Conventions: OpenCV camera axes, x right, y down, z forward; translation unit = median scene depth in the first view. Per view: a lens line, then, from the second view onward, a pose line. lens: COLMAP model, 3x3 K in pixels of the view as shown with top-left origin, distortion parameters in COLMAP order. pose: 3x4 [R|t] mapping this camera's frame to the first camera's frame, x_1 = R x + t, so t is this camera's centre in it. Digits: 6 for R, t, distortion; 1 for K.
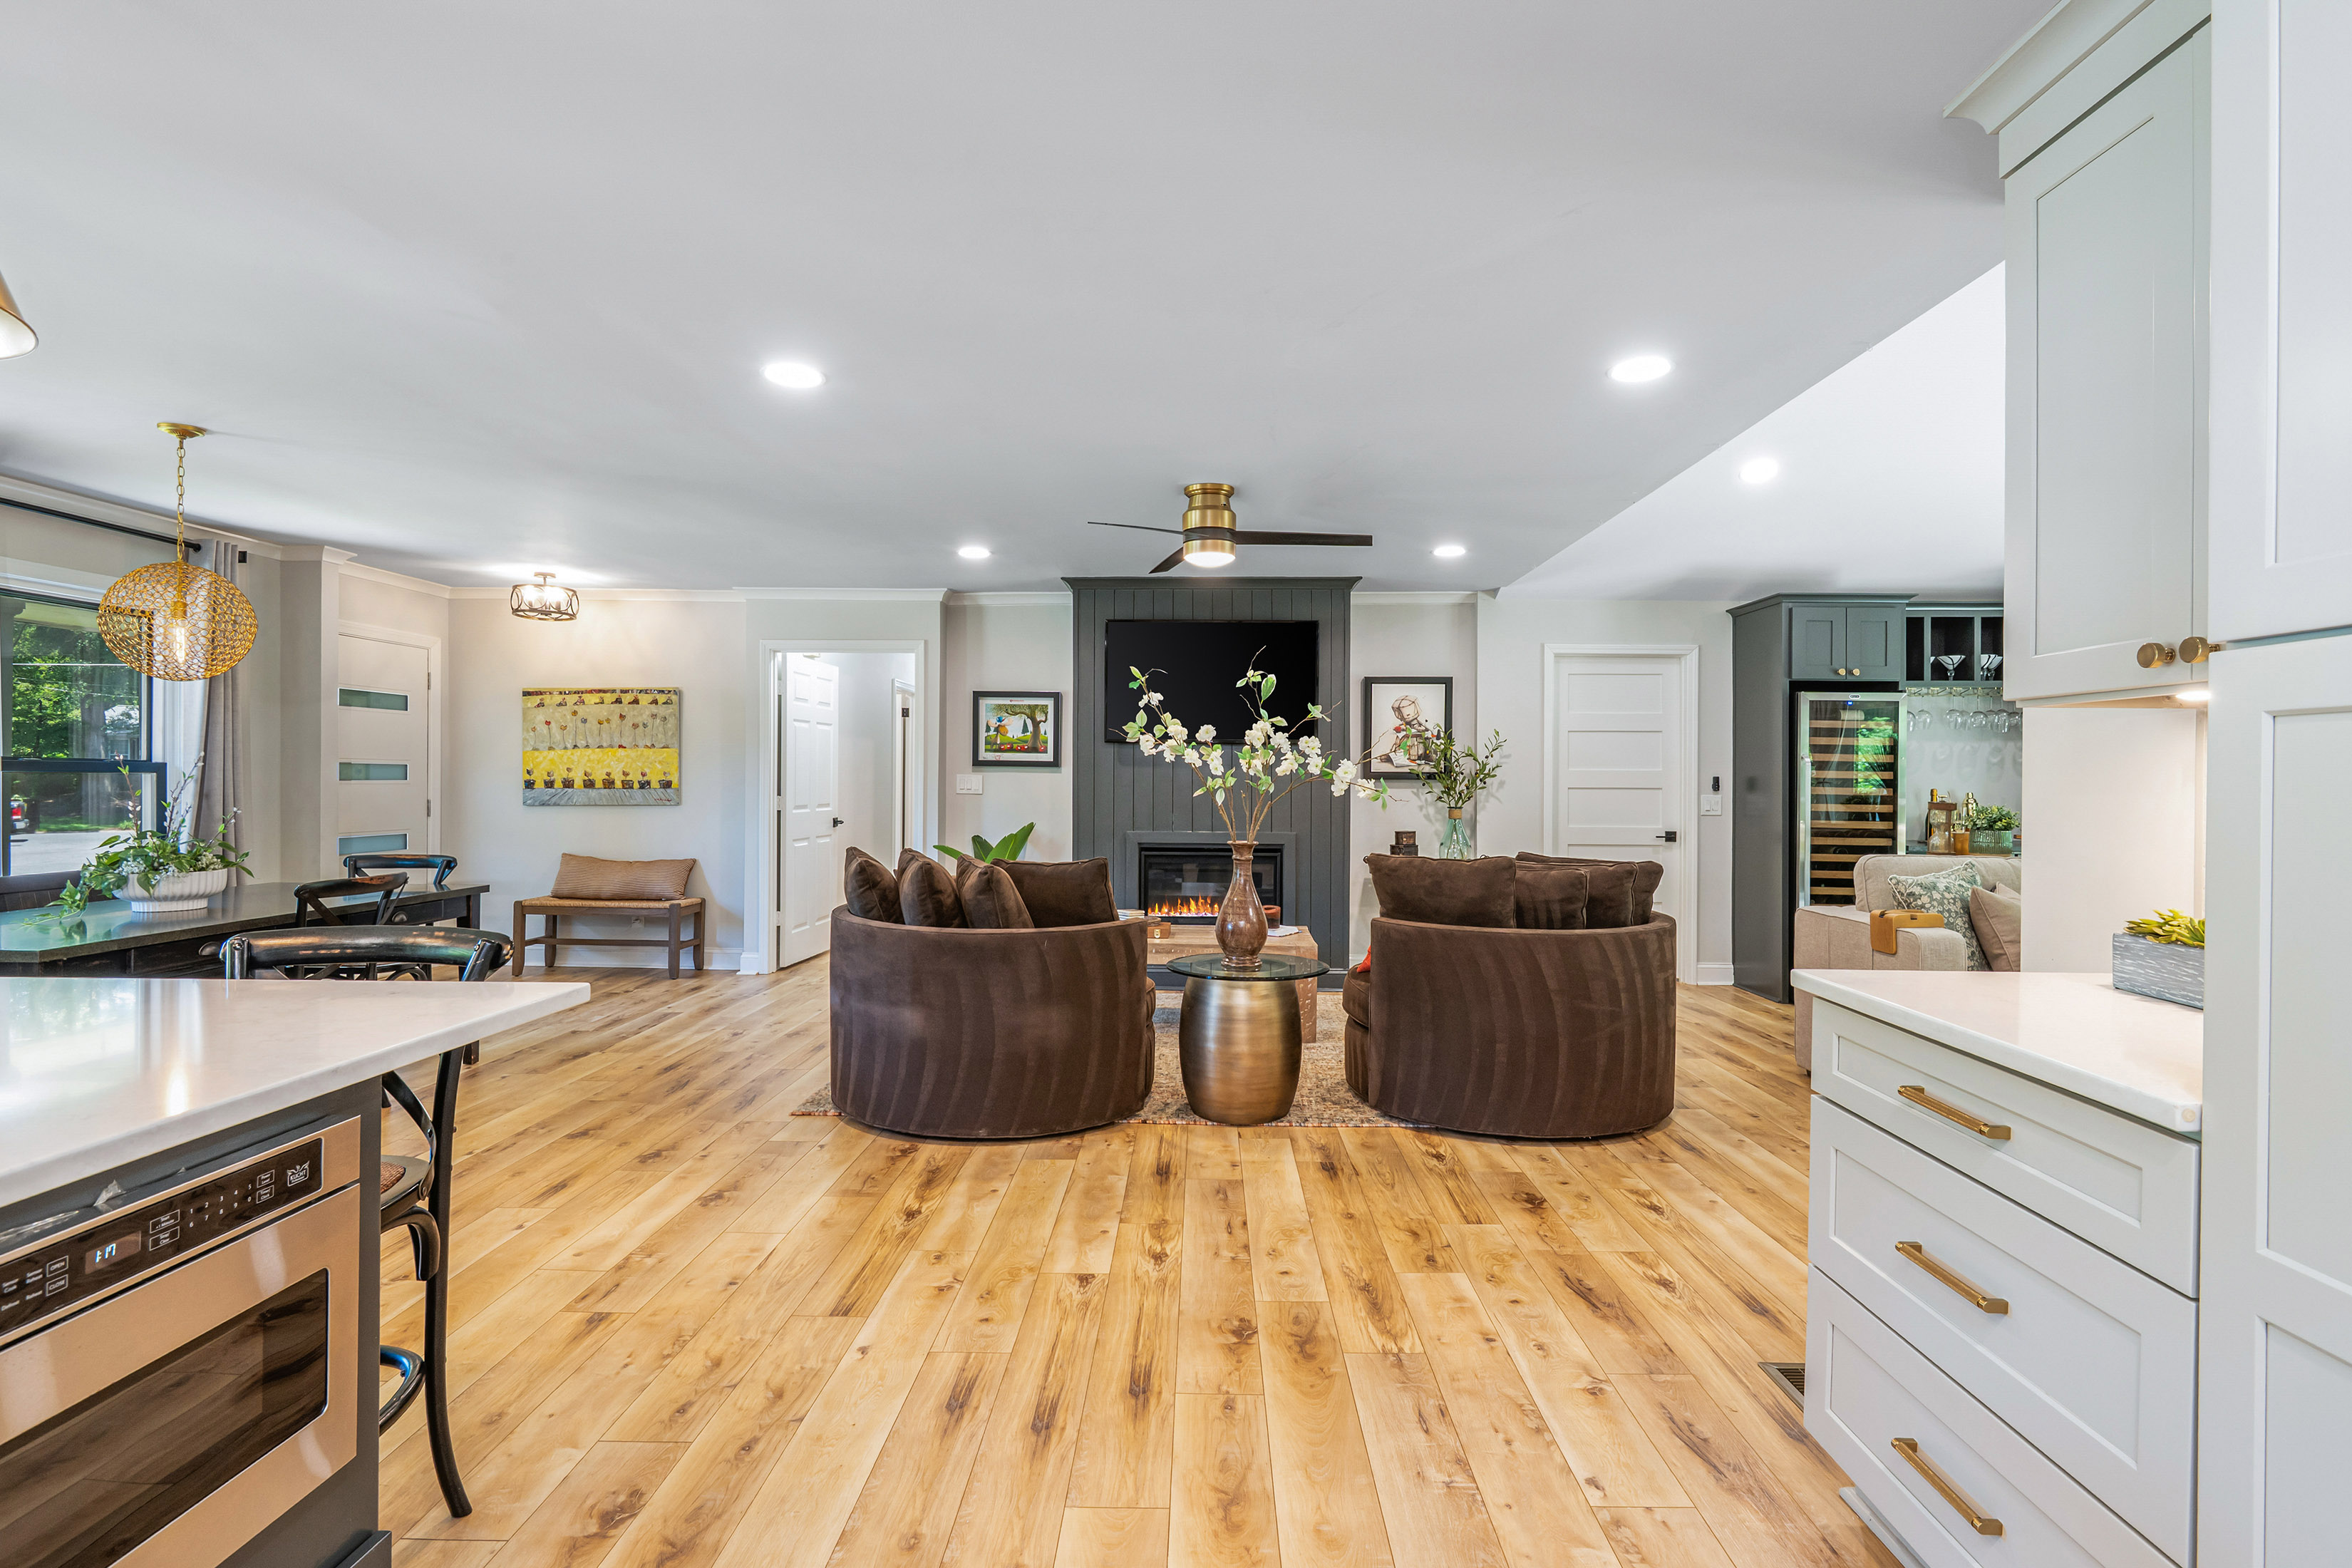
lens RADIAL K [[1123.4, 0, 1166.2], [0, 1123.4, 796.4], [0, 0, 1]] dist [0.006218, -0.006356]
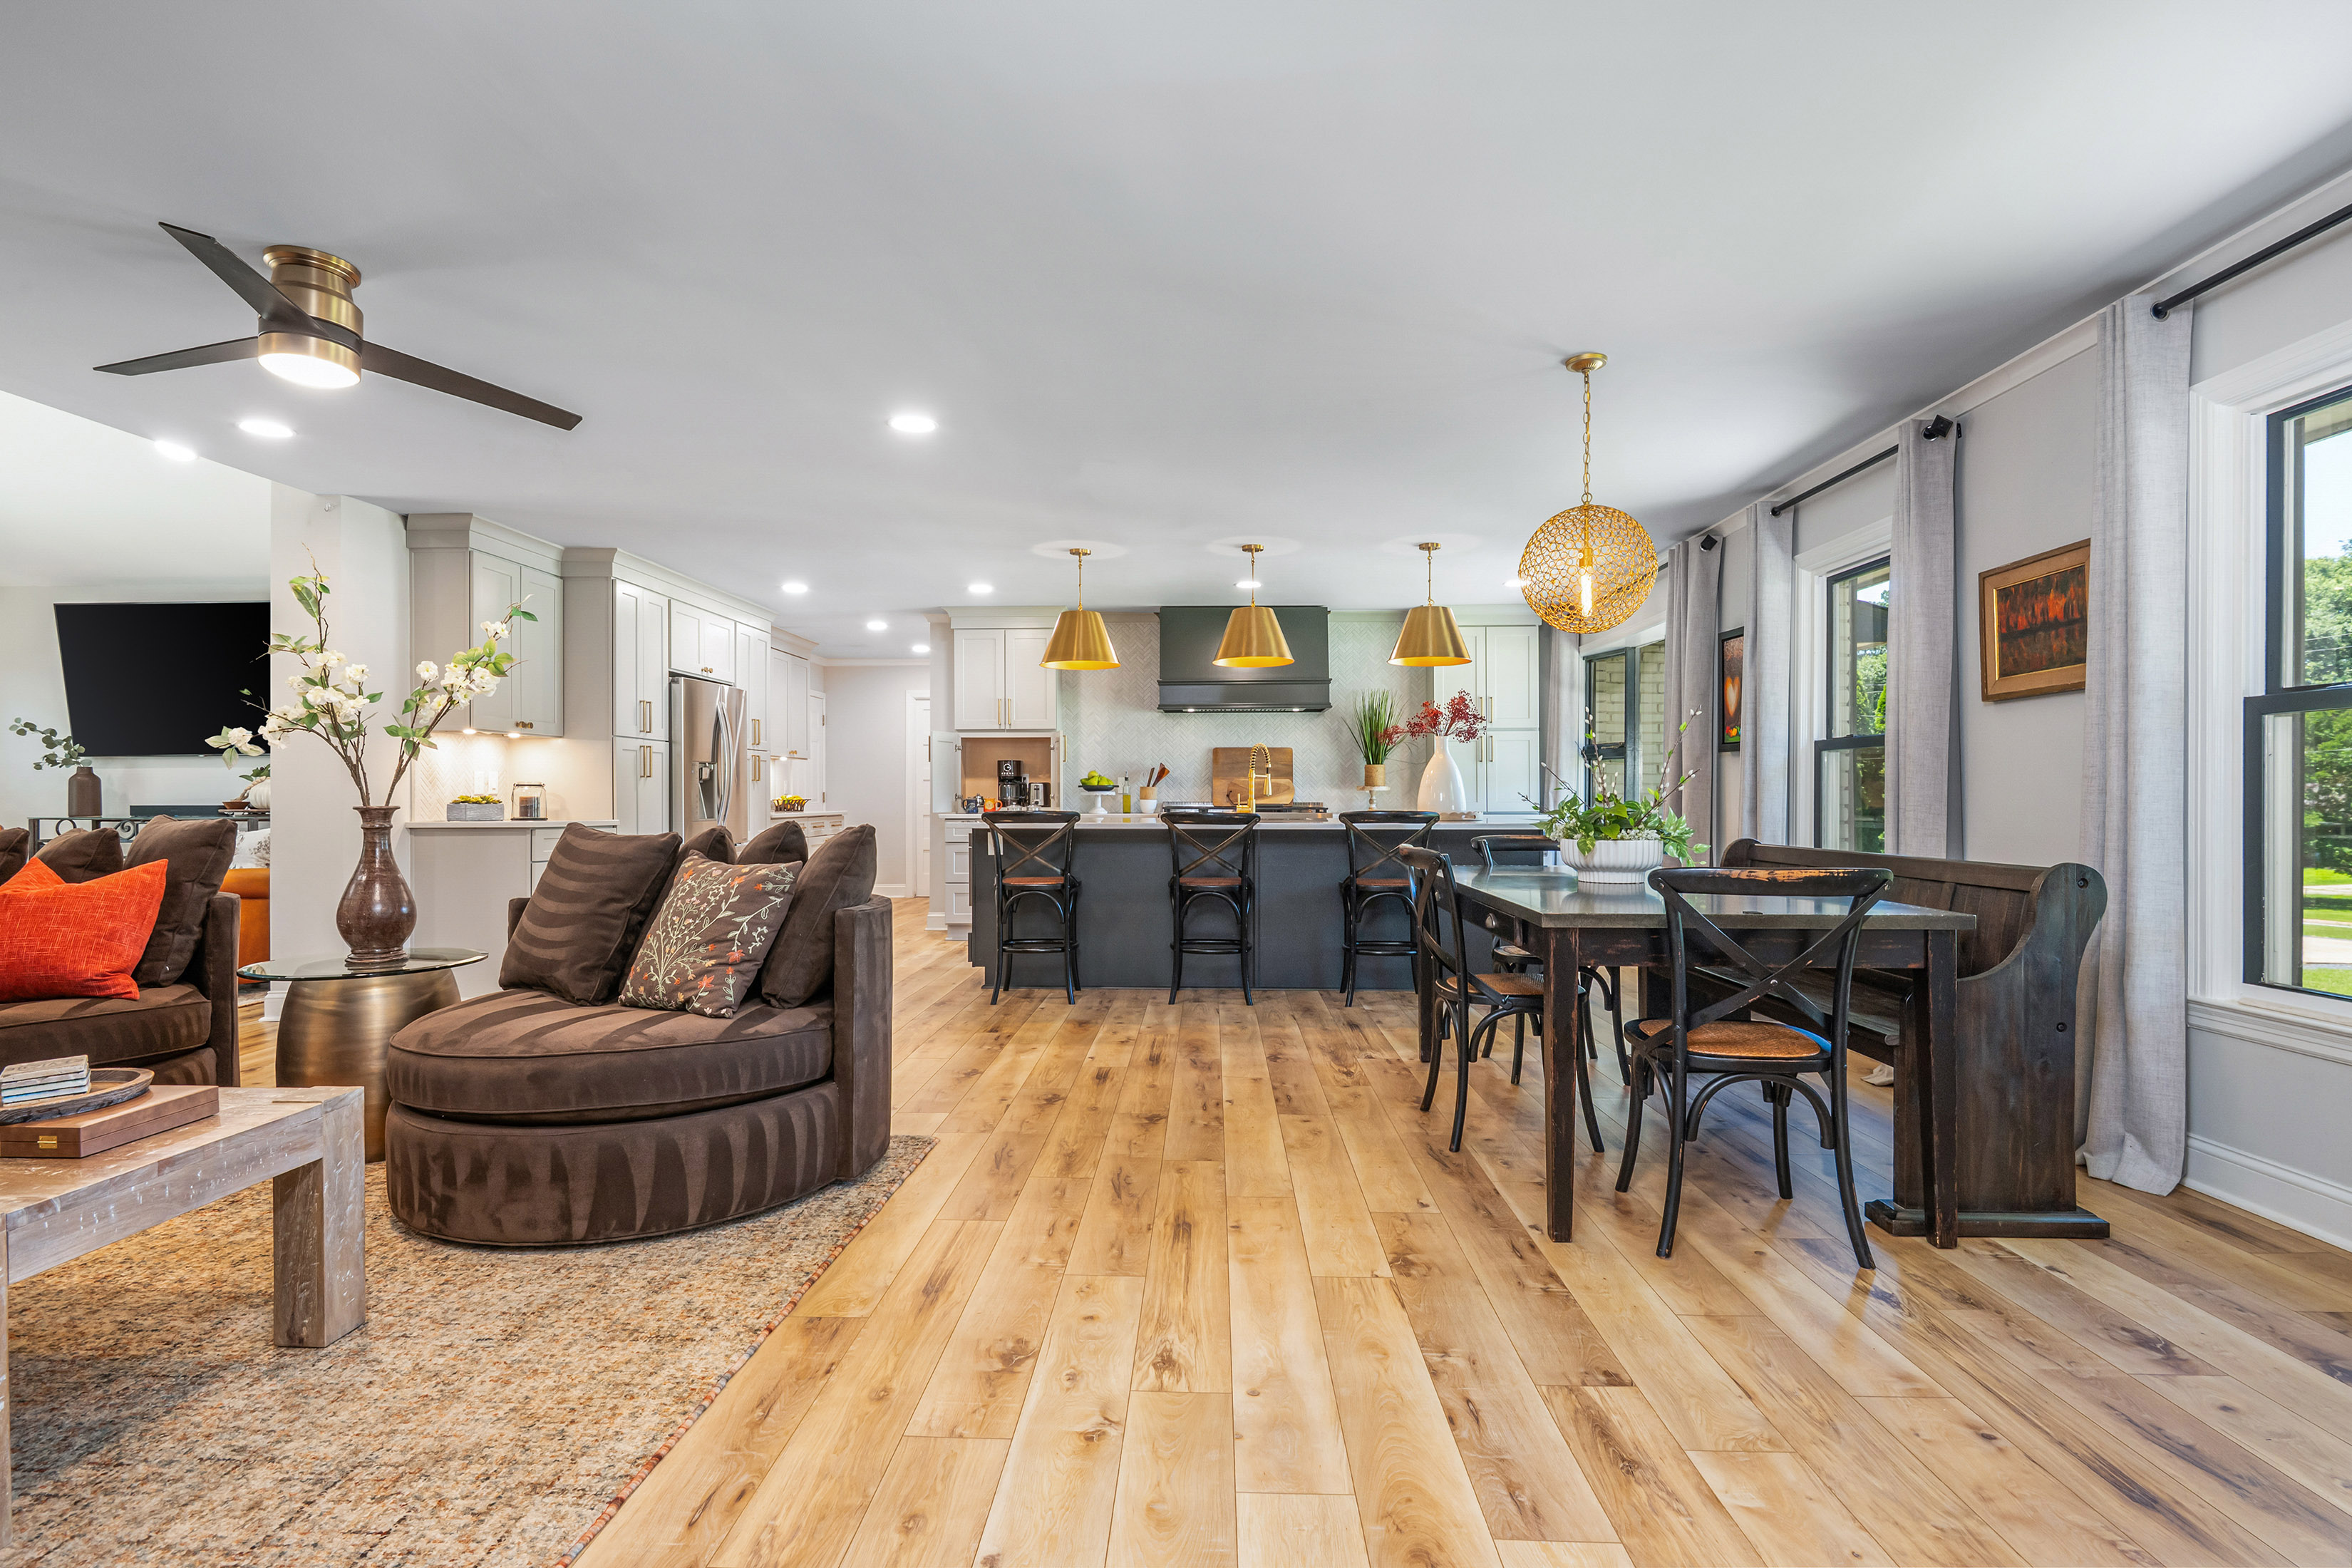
lens RADIAL K [[1123.4, 0, 1163.2], [0, 1123.4, 802.5], [0, 0, 1]] dist [0.006218, -0.006356]
pose [[-0.999936, -0.005425, 0.009917, -0.311525], [-0.005222, 0.999778, 0.020429, 0.011299], [-0.010026, 0.020375, -0.999742, 1.118083]]
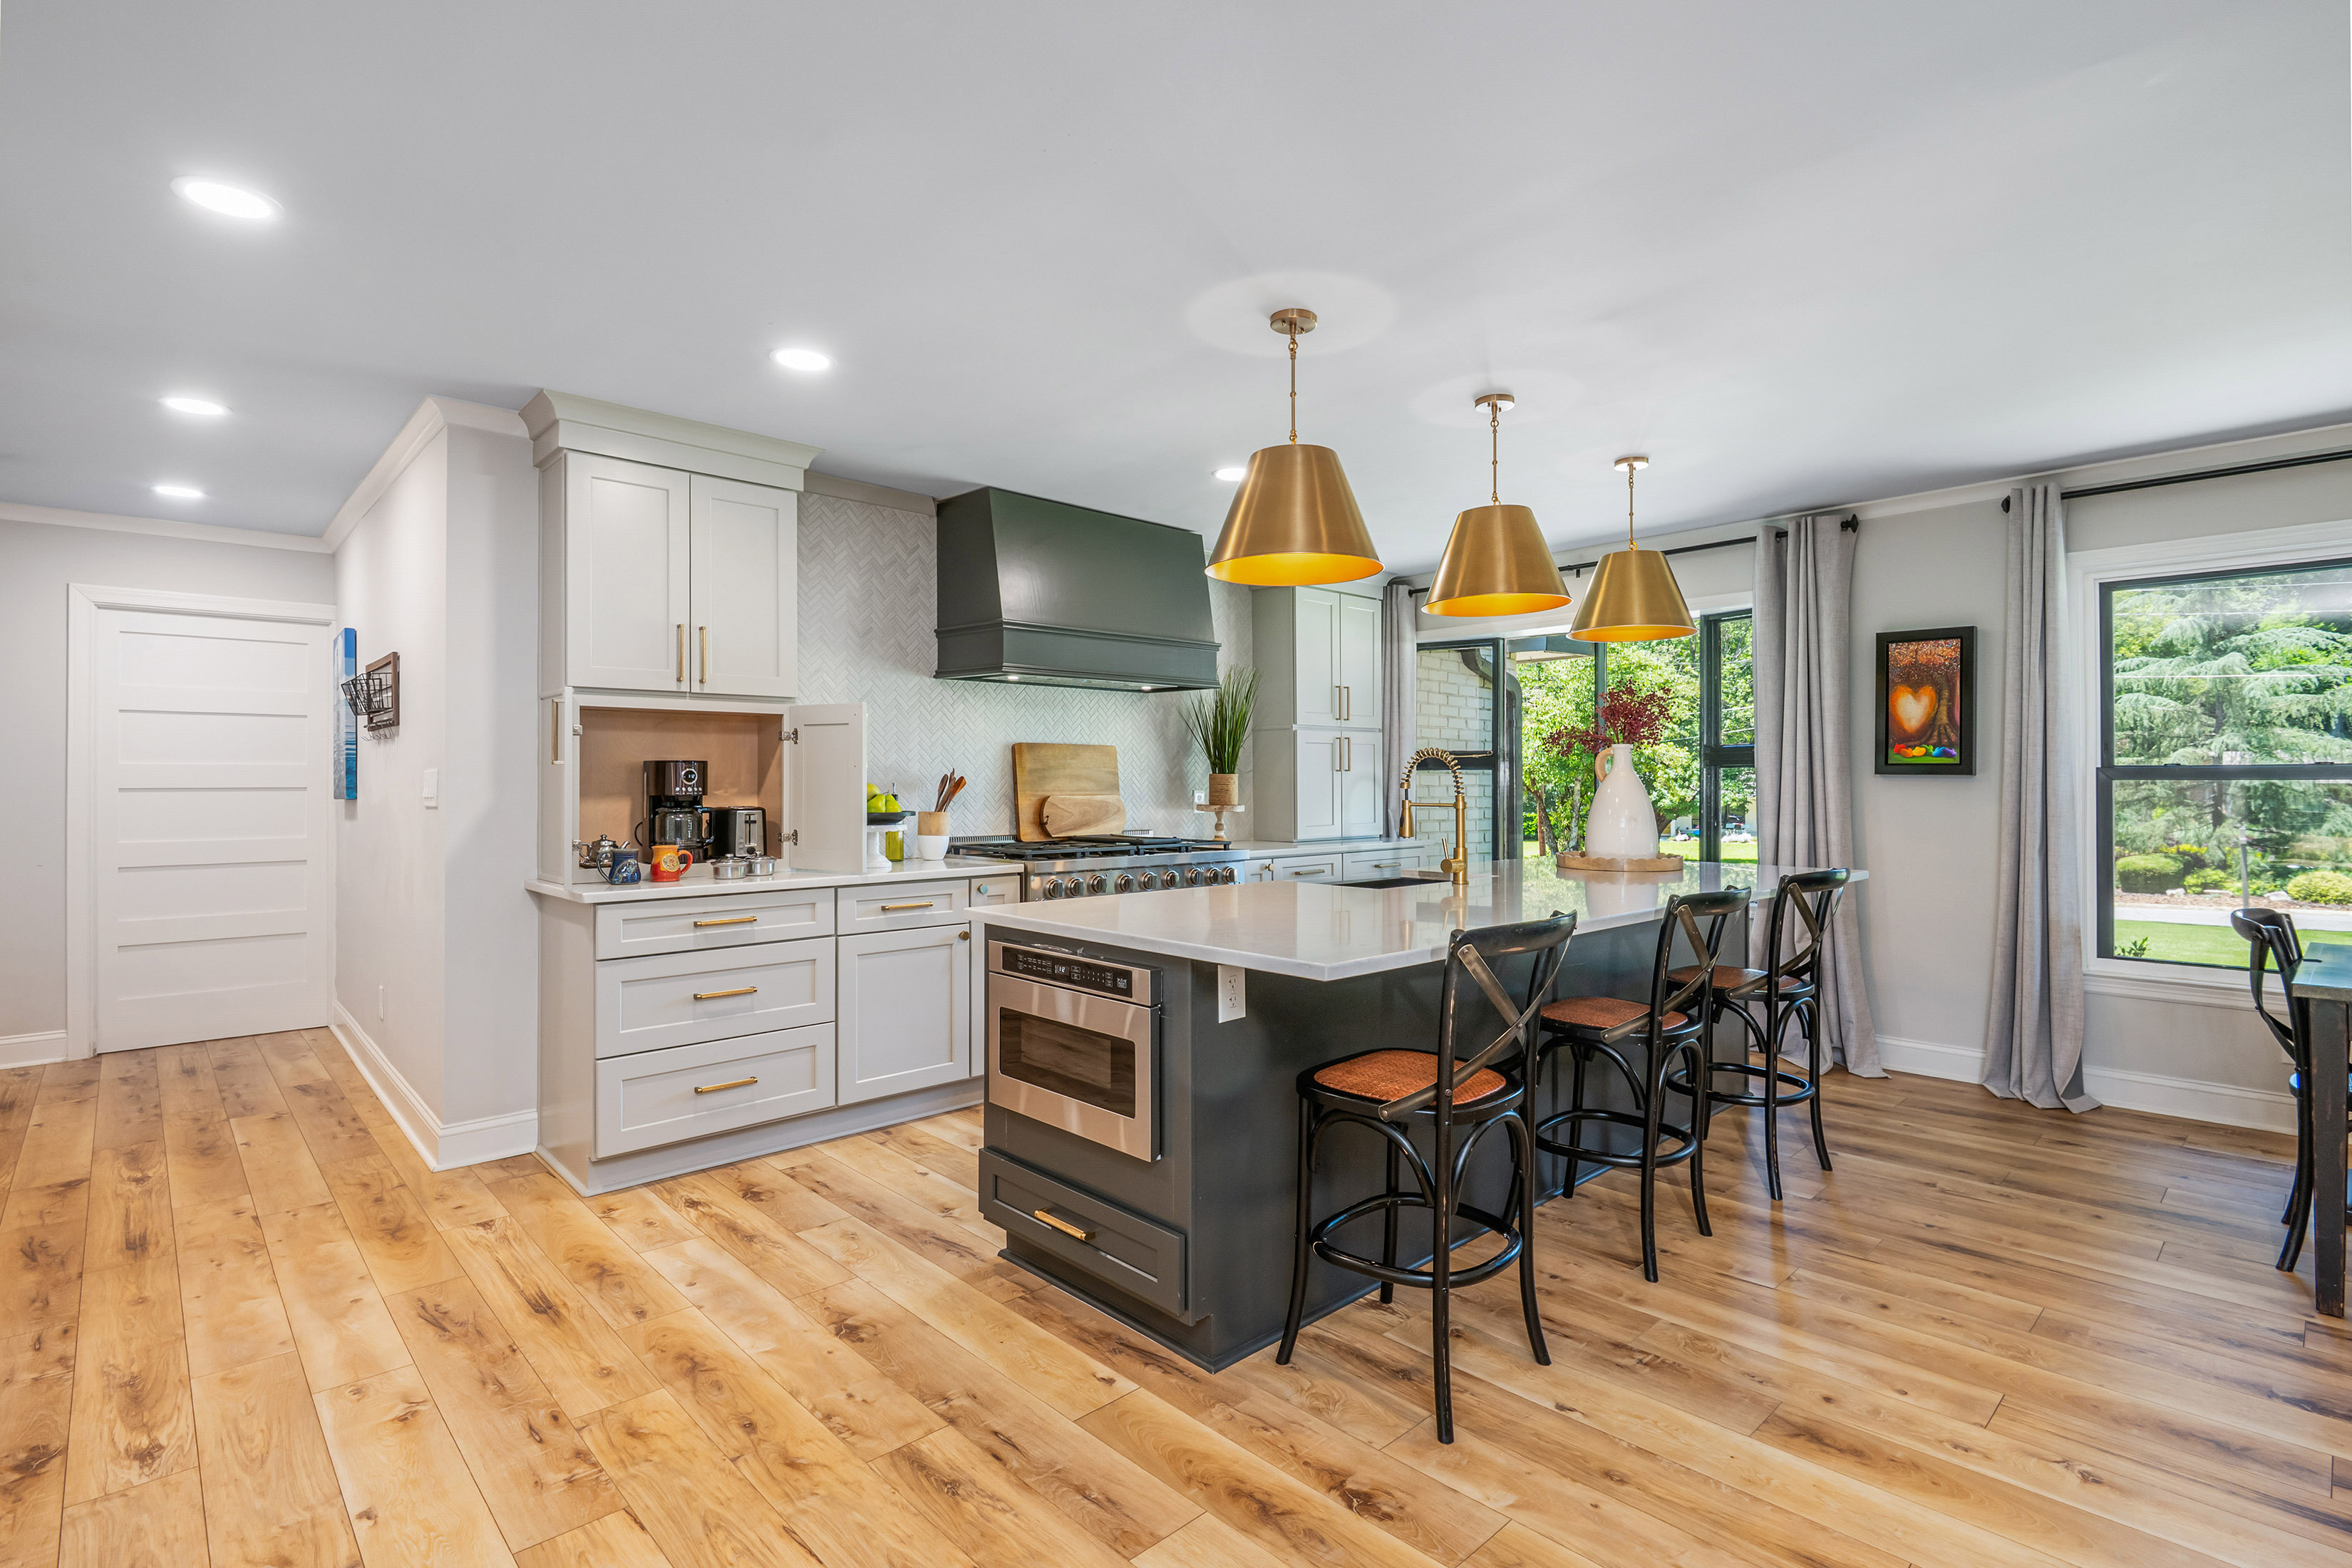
lens RADIAL K [[1123.4, 0, 1181.0], [0, 1123.4, 774.4], [0, 0, 1]] dist [0.006218, -0.006356]
pose [[-0.706671, -0.009596, -0.707478, 0.100234], [-0.013246, 0.999912, -0.000332, -0.005324], [0.707419, 0.009136, -0.706736, 0.450132]]
